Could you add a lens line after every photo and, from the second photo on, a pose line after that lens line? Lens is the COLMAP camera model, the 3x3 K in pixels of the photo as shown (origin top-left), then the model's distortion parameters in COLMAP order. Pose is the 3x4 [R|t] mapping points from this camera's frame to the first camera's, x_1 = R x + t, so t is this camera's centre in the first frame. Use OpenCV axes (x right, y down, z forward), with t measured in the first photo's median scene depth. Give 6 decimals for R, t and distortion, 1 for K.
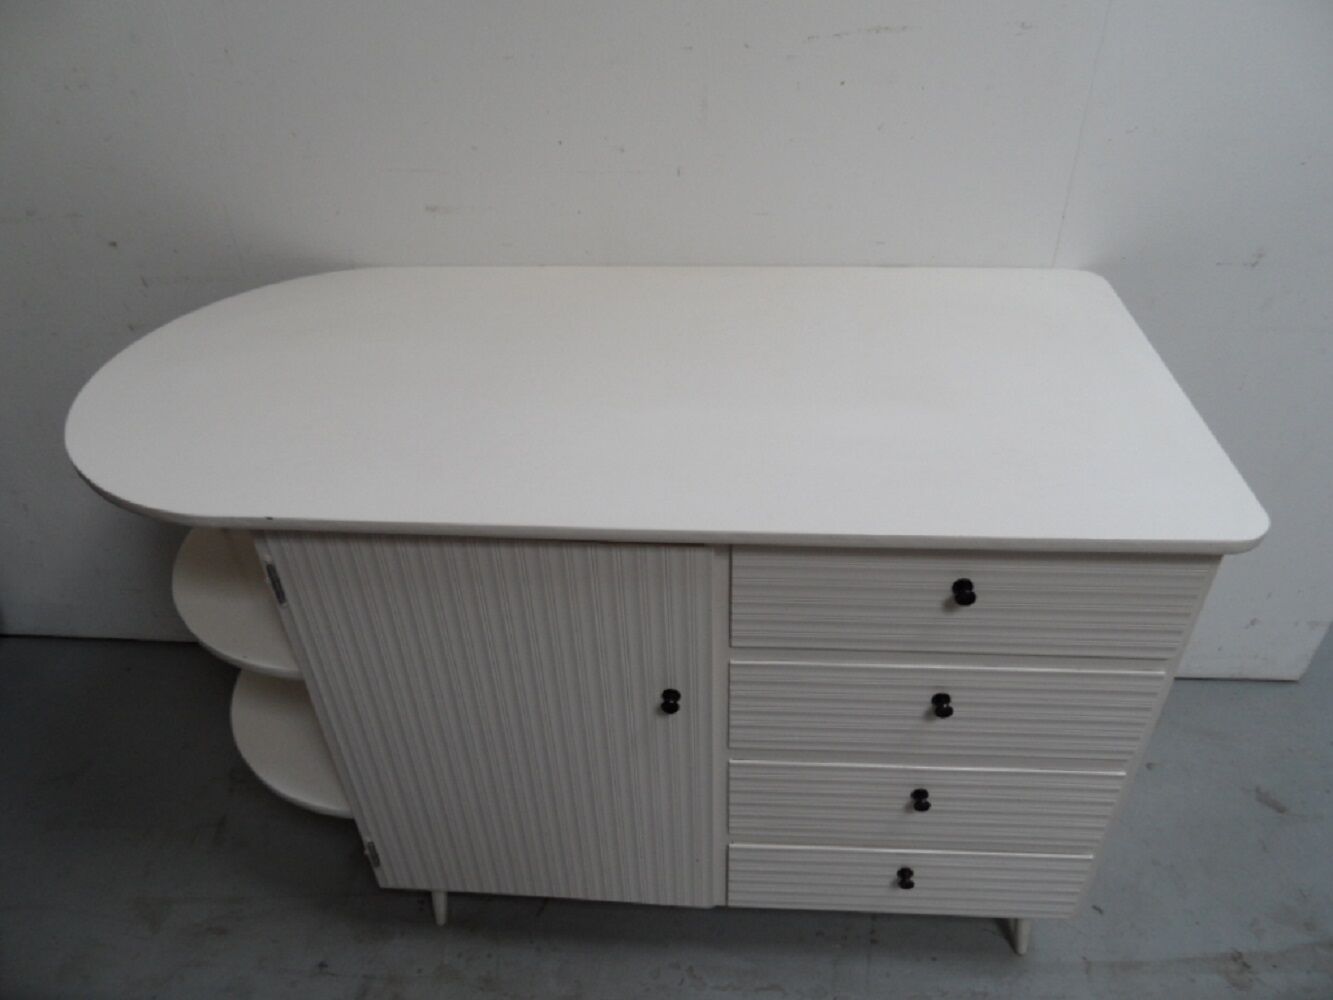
lens RADIAL K [[953.2, 0, 678.4], [0, 953.2, 506.2], [0, 0, 1]] dist [-0.004329, 0.005638]
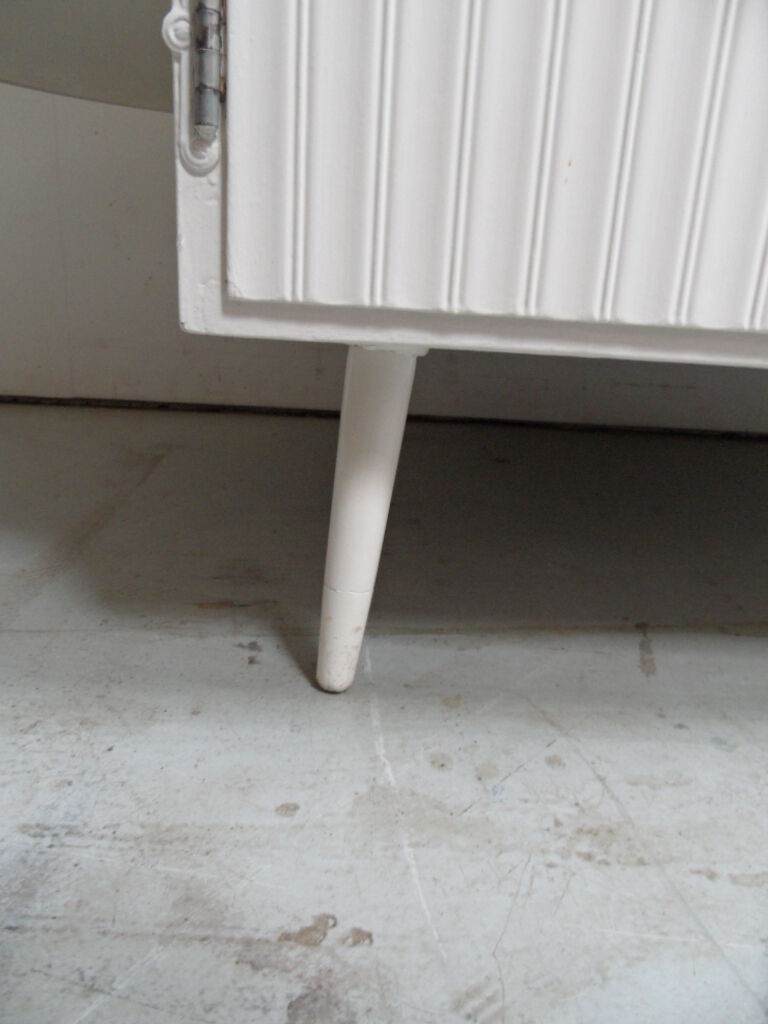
lens RADIAL K [[722.3, 0, 384.0], [0, 722.3, 512.0], [0, 0, 1]] dist [-0.037350, 0.001300]
pose [[0.991446, 0.048337, 0.121237, -0.291652], [-0.006014, 0.944826, -0.327517, 0.509455], [-0.130379, 0.323986, 0.937035, 0.868347]]
